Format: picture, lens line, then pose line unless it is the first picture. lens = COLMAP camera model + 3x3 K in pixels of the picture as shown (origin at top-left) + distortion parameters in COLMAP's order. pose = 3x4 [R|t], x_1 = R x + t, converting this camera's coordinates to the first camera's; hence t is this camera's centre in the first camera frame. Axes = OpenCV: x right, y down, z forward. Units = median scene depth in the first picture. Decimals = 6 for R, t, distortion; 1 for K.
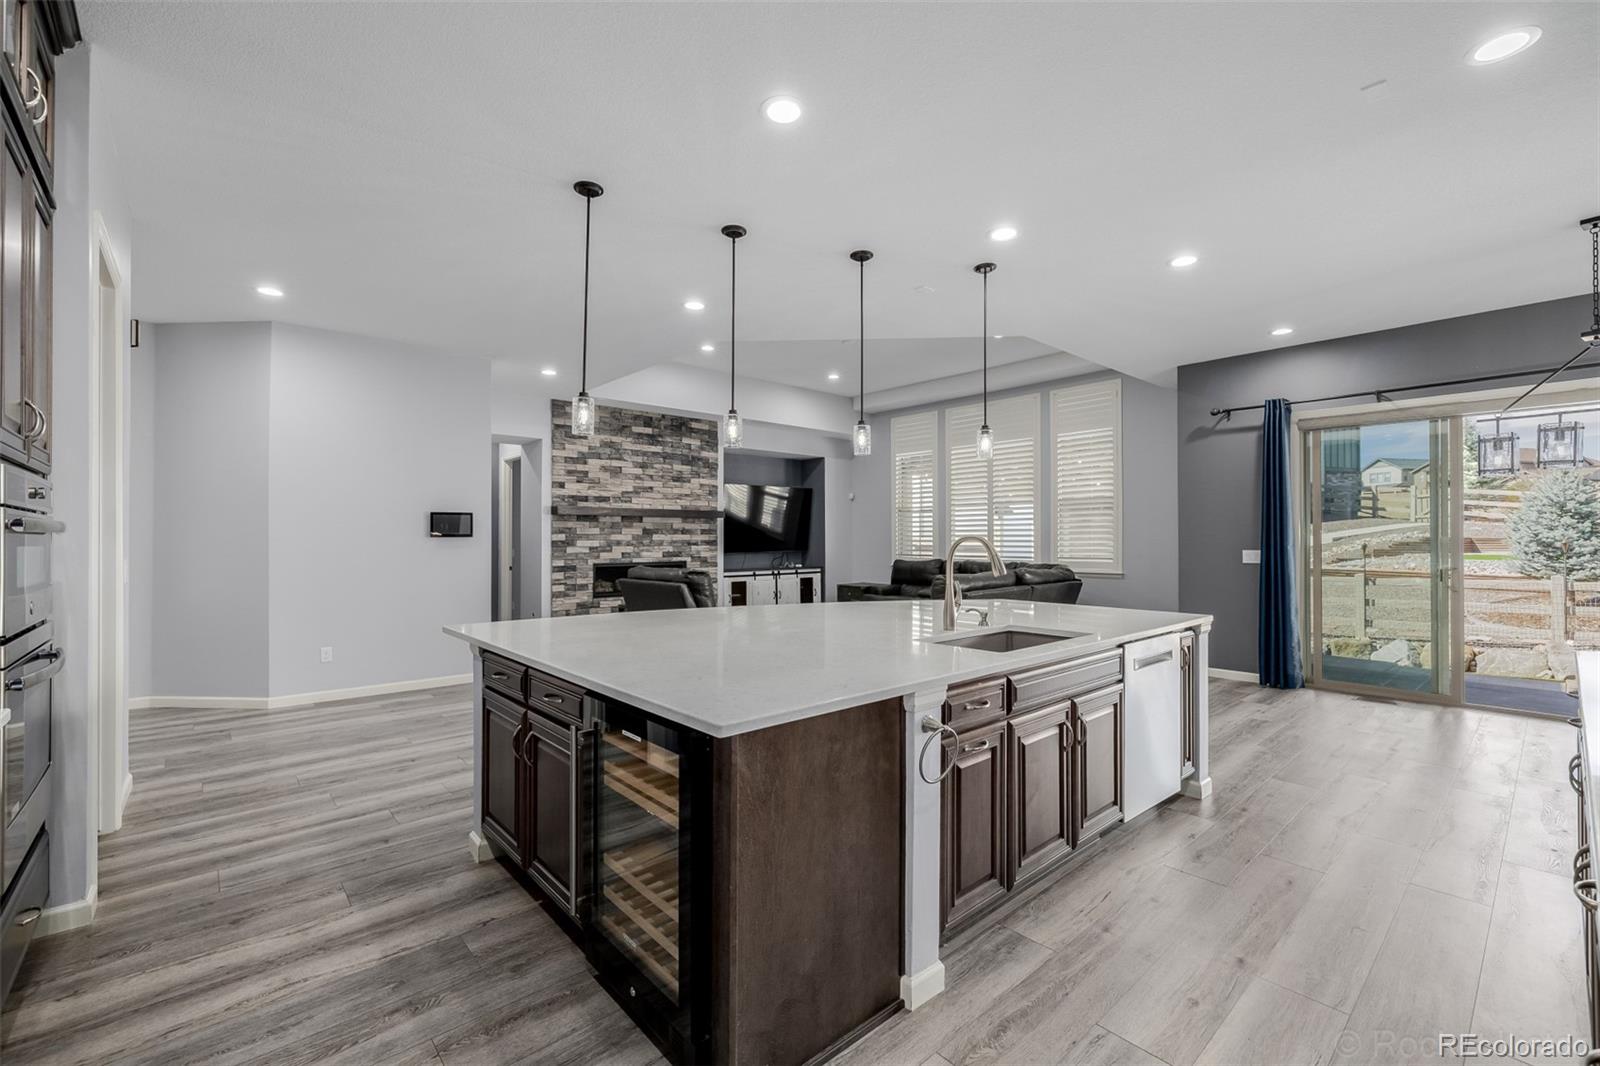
lens RADIAL K [[674.2, 0, 792.2], [0, 674.2, 534.3], [0, 0, 1]] dist [0.001734, 0.000287]
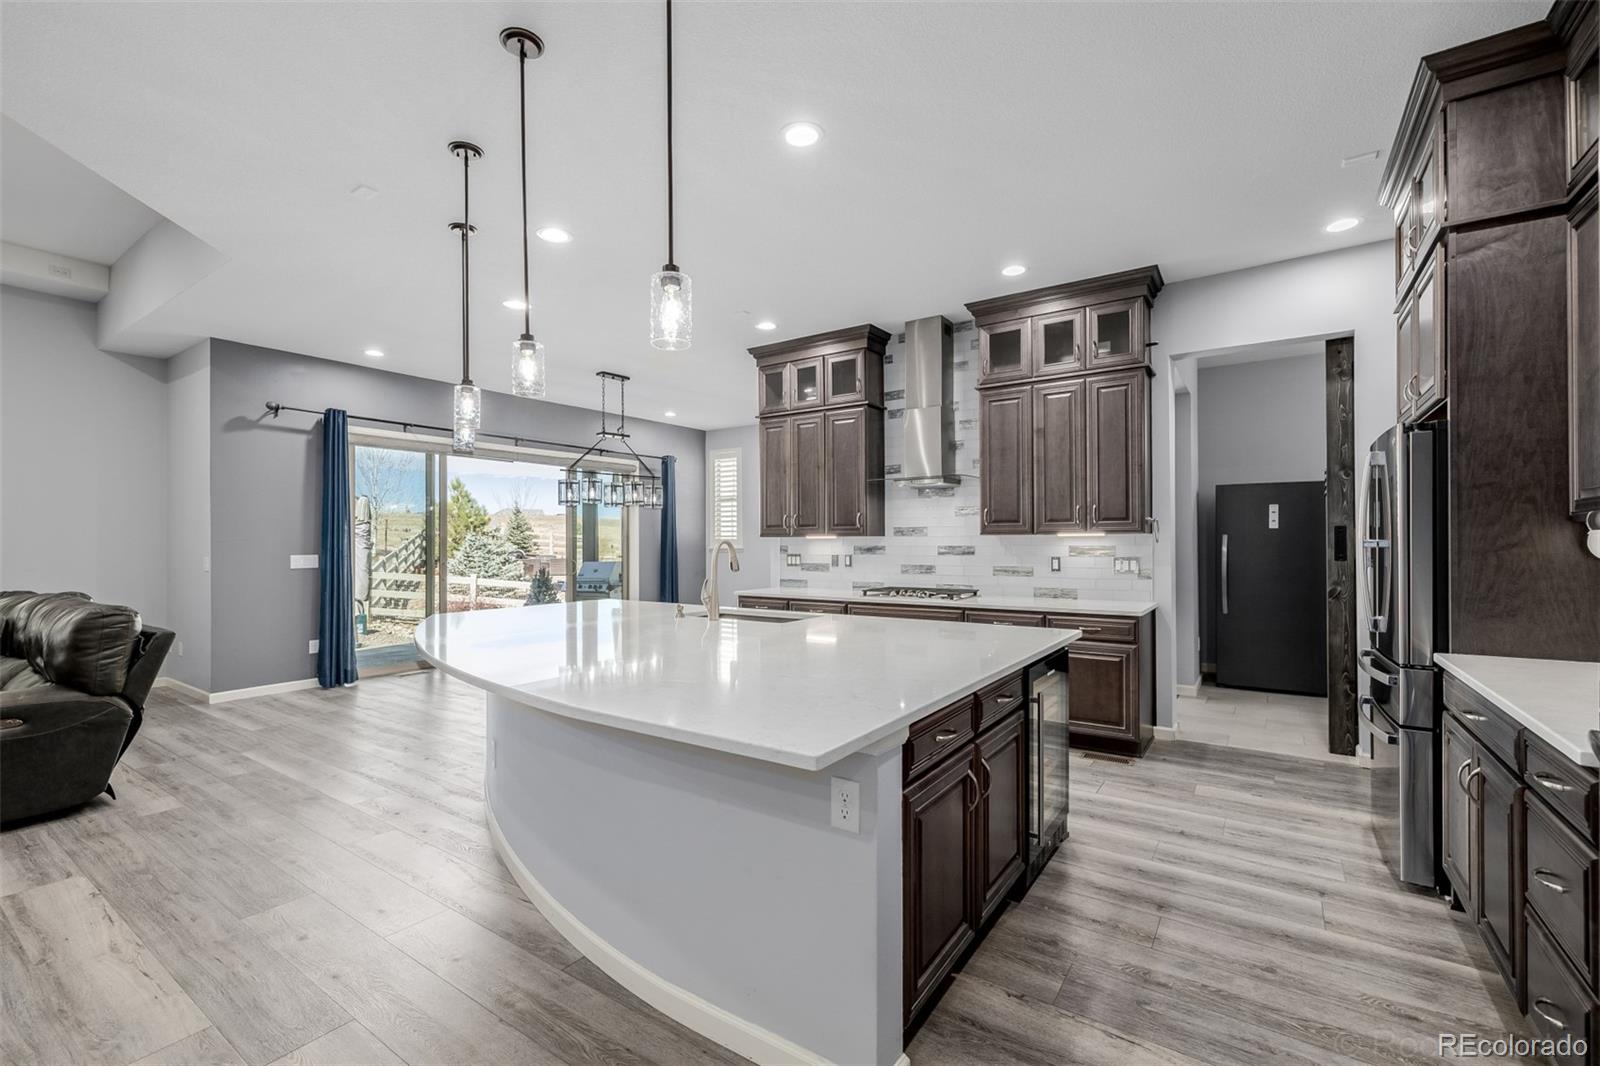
lens RADIAL K [[674.2, 0, 792.2], [0, 674.2, 534.3], [0, 0, 1]] dist [0.001734, 0.000287]
pose [[-0.232688, 0.010374, 0.972496, -0.746664], [-0.000102, 0.999943, -0.010691, 0.006418], [-0.972551, -0.002587, -0.232674, 0.907870]]
